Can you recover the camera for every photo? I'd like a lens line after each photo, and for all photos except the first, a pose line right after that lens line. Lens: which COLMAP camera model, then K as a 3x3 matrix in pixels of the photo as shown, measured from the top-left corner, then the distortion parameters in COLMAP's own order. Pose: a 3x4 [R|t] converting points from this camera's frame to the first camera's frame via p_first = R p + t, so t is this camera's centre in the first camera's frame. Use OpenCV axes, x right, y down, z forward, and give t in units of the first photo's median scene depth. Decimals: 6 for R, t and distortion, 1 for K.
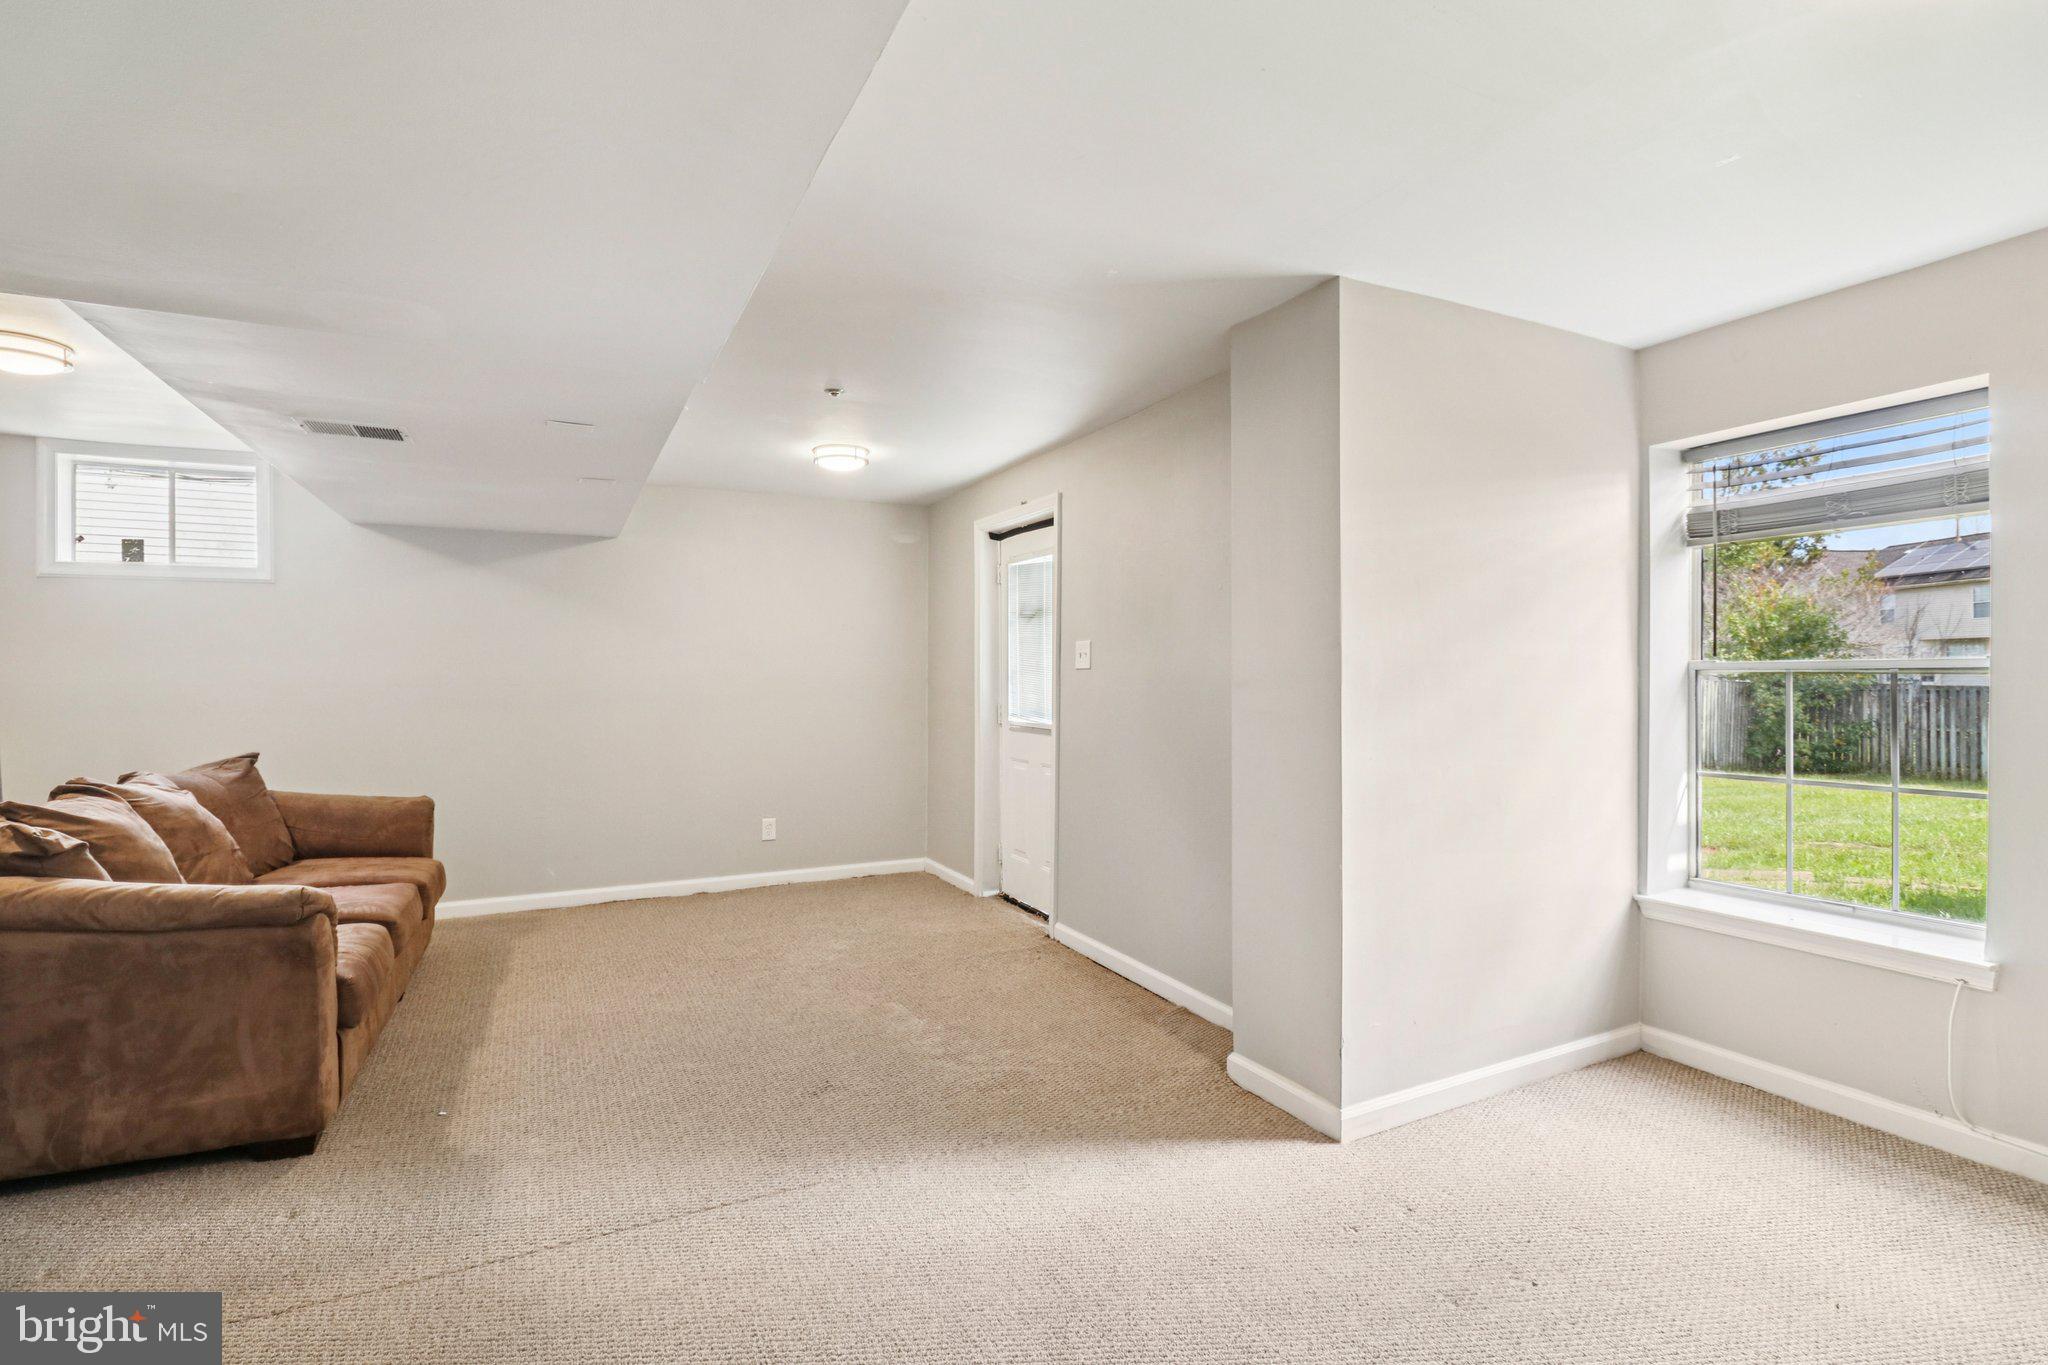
lens RADIAL K [[949.7, 0, 1032.0], [0, 949.7, 655.5], [0, 0, 1]] dist [0.001445, -0.016479]
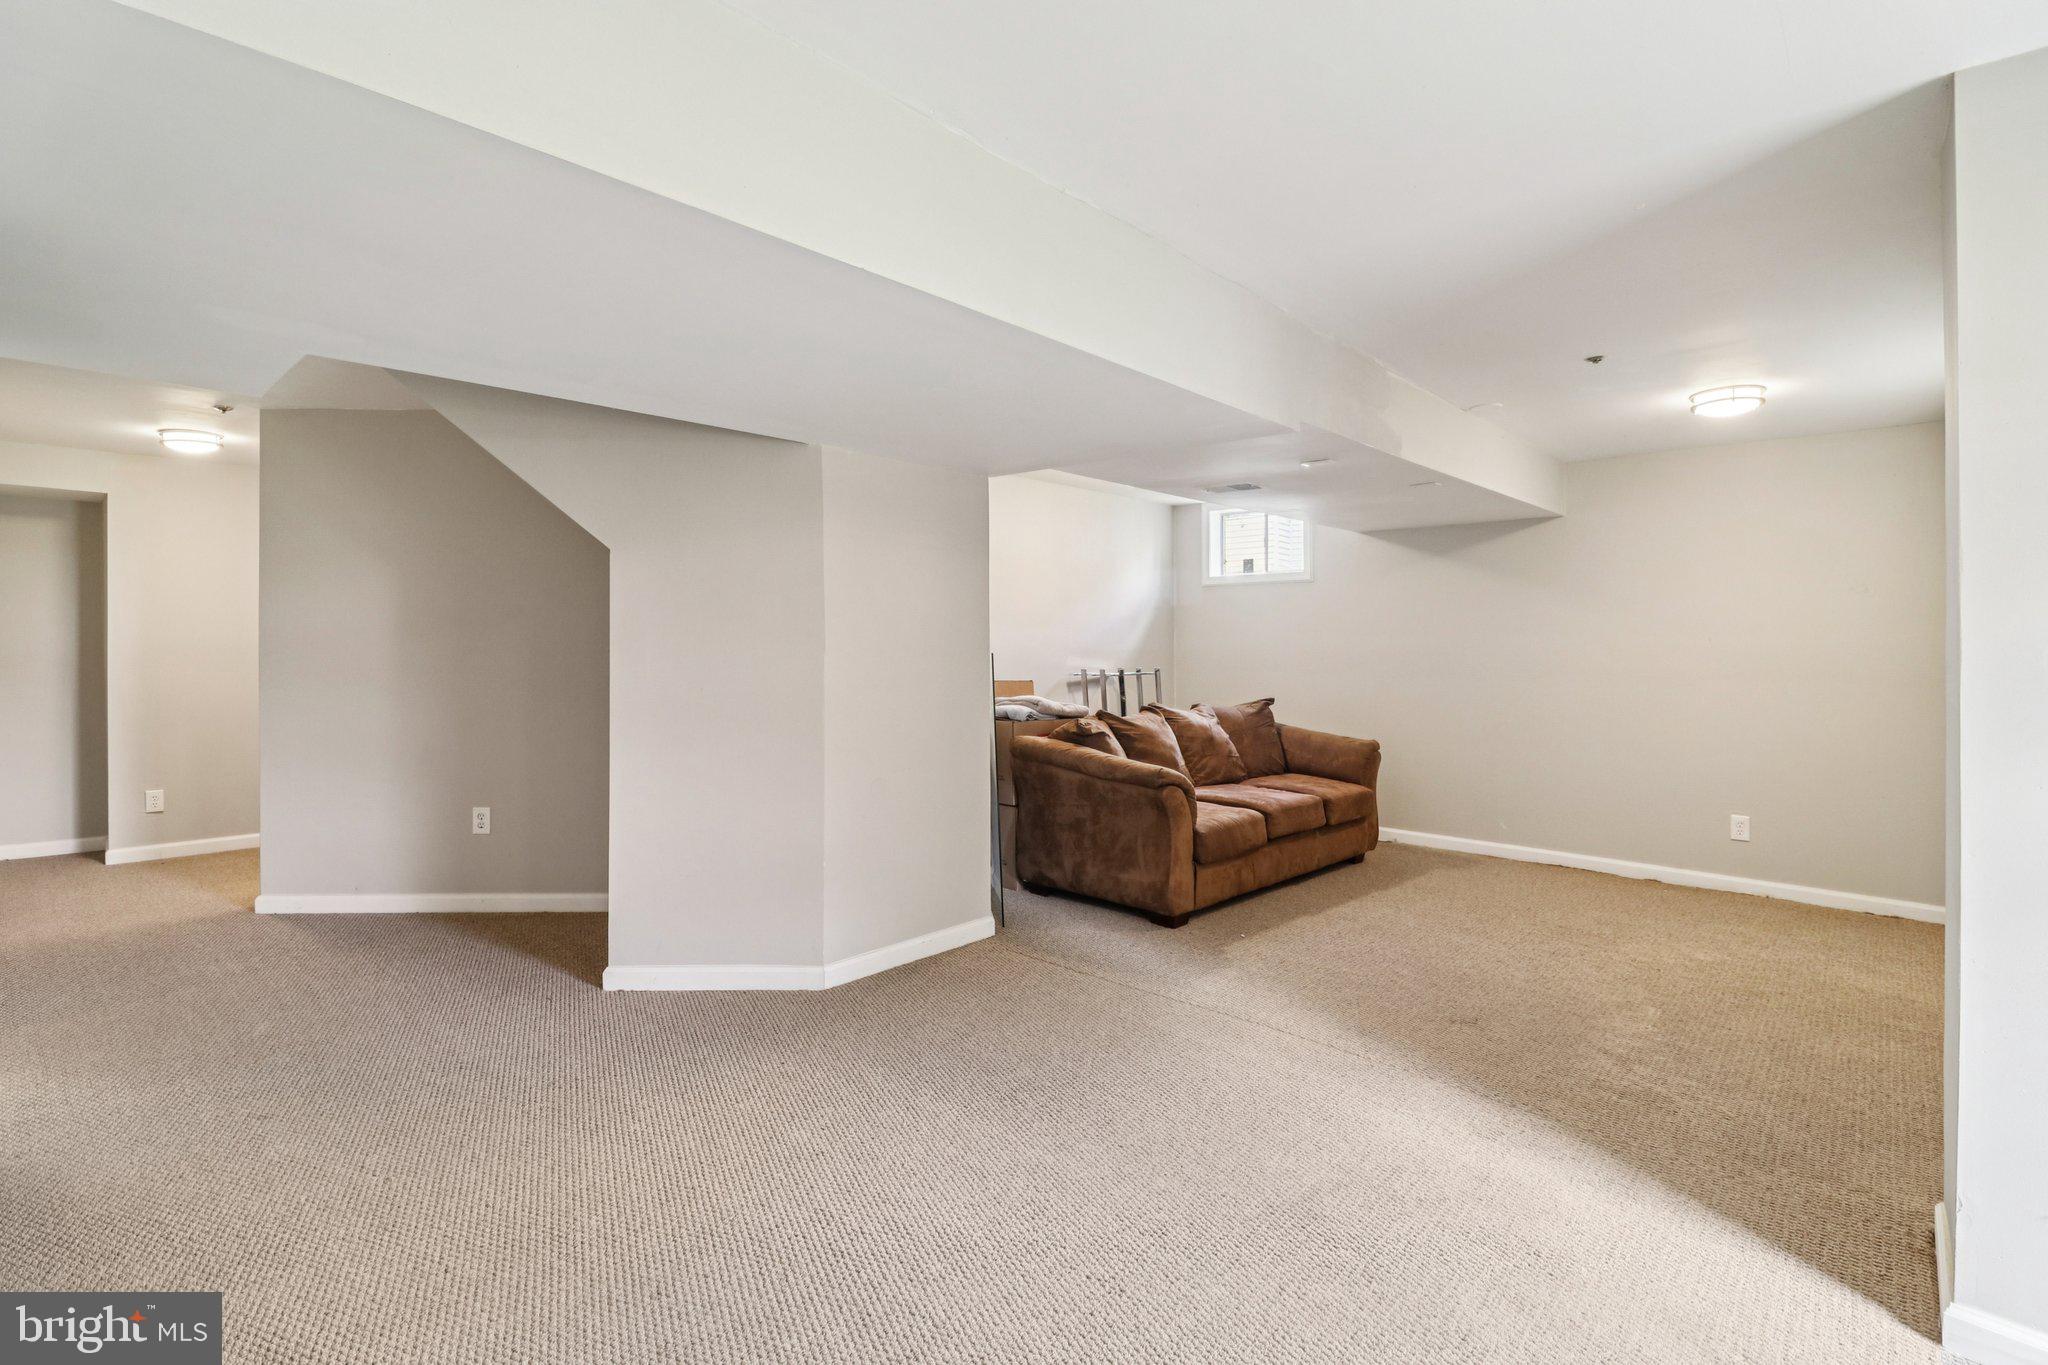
lens RADIAL K [[950.6, 0, 987.0], [0, 950.6, 669.3], [0, 0, 1]] dist [0.000794, -0.019488]
pose [[0.320067, 0.032742, -0.946829, 0.570643], [0.007370, 0.999286, 0.037048, -0.002307], [0.947366, -0.018836, 0.319597, 0.109601]]
